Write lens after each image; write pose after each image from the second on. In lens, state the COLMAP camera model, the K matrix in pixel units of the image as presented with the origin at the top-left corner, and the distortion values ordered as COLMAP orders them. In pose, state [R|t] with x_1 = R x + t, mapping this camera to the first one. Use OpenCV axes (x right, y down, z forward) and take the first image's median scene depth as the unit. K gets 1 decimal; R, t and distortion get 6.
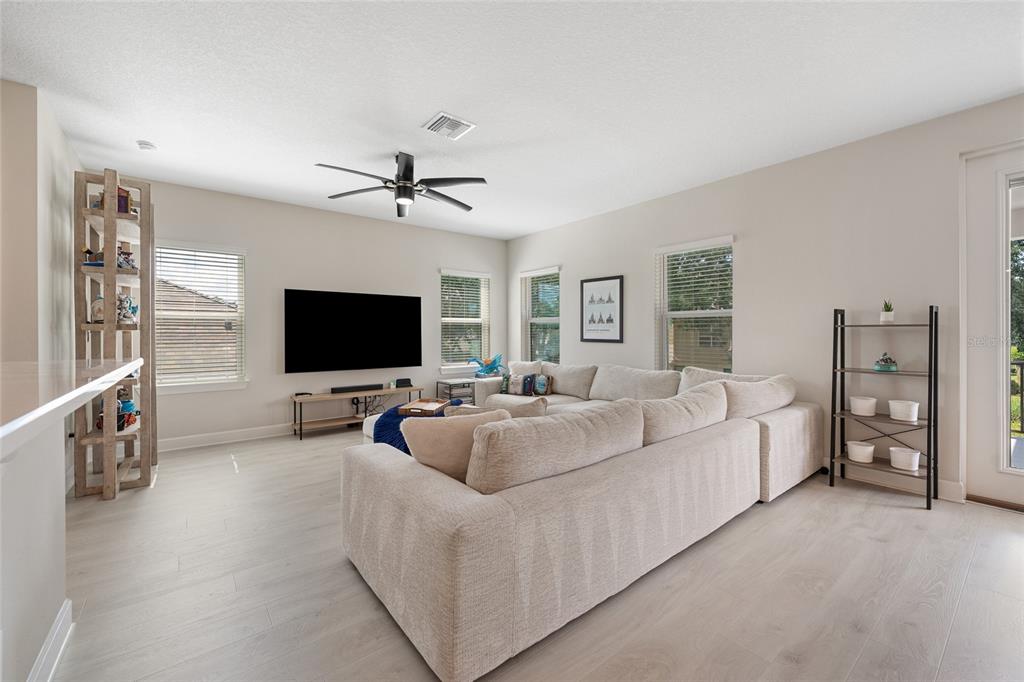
lens RADIAL K [[418.6, 0, 515.6], [0, 418.6, 333.9], [0, 0, 1]] dist [-0.000509, -0.000010]
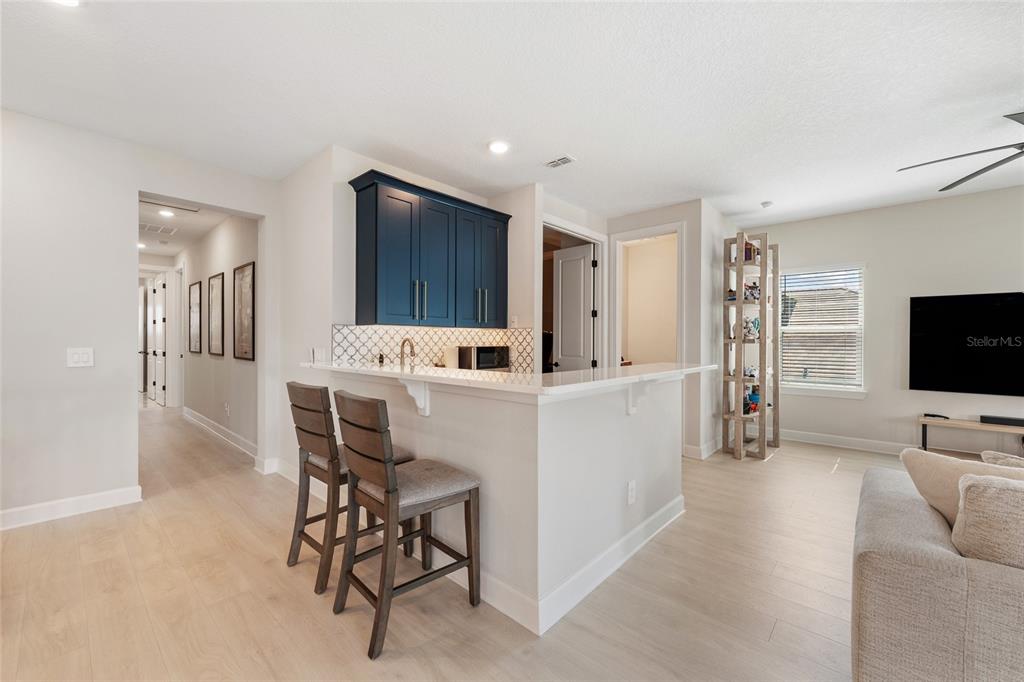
lens RADIAL K [[415.0, 0, 515.4], [0, 415.0, 340.5], [0, 0, 1]] dist [0.000234, -0.000174]
pose [[0.164993, 0.006910, -0.986270, 0.308058], [-0.004518, 0.999970, 0.006250, -0.022977], [0.986284, 0.003425, 0.165020, -0.004411]]
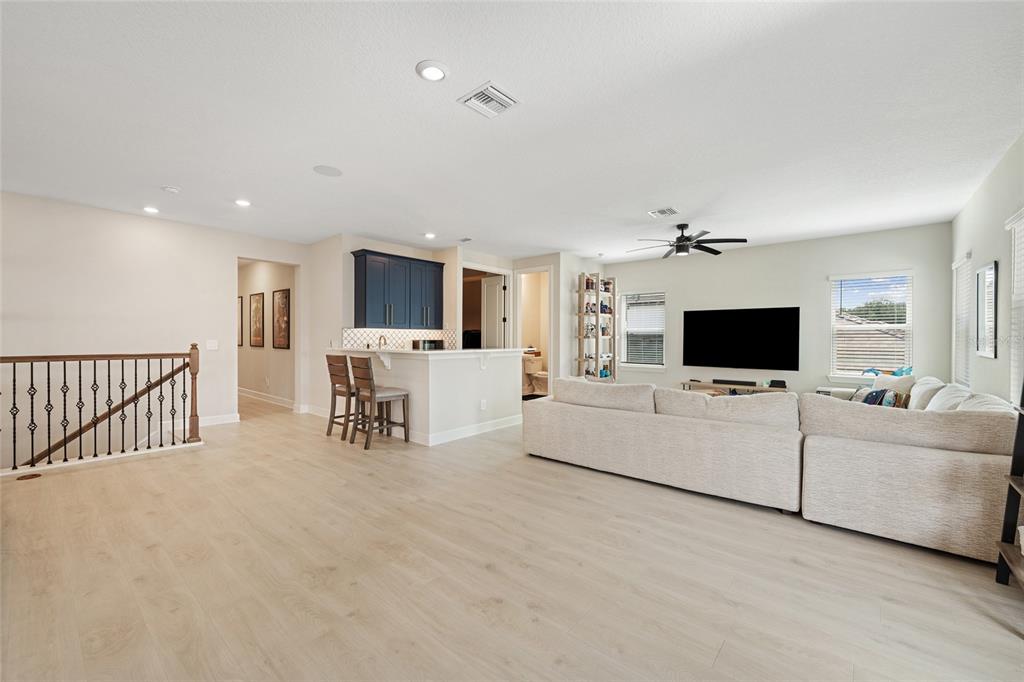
lens RADIAL K [[415.0, 0, 515.4], [0, 415.0, 340.5], [0, 0, 1]] dist [0.000234, -0.000174]
pose [[0.195675, 0.011121, -0.980606, 1.270810], [-0.003989, 0.999936, 0.010544, -0.018958], [0.980661, 0.001849, 0.195707, 0.131685]]
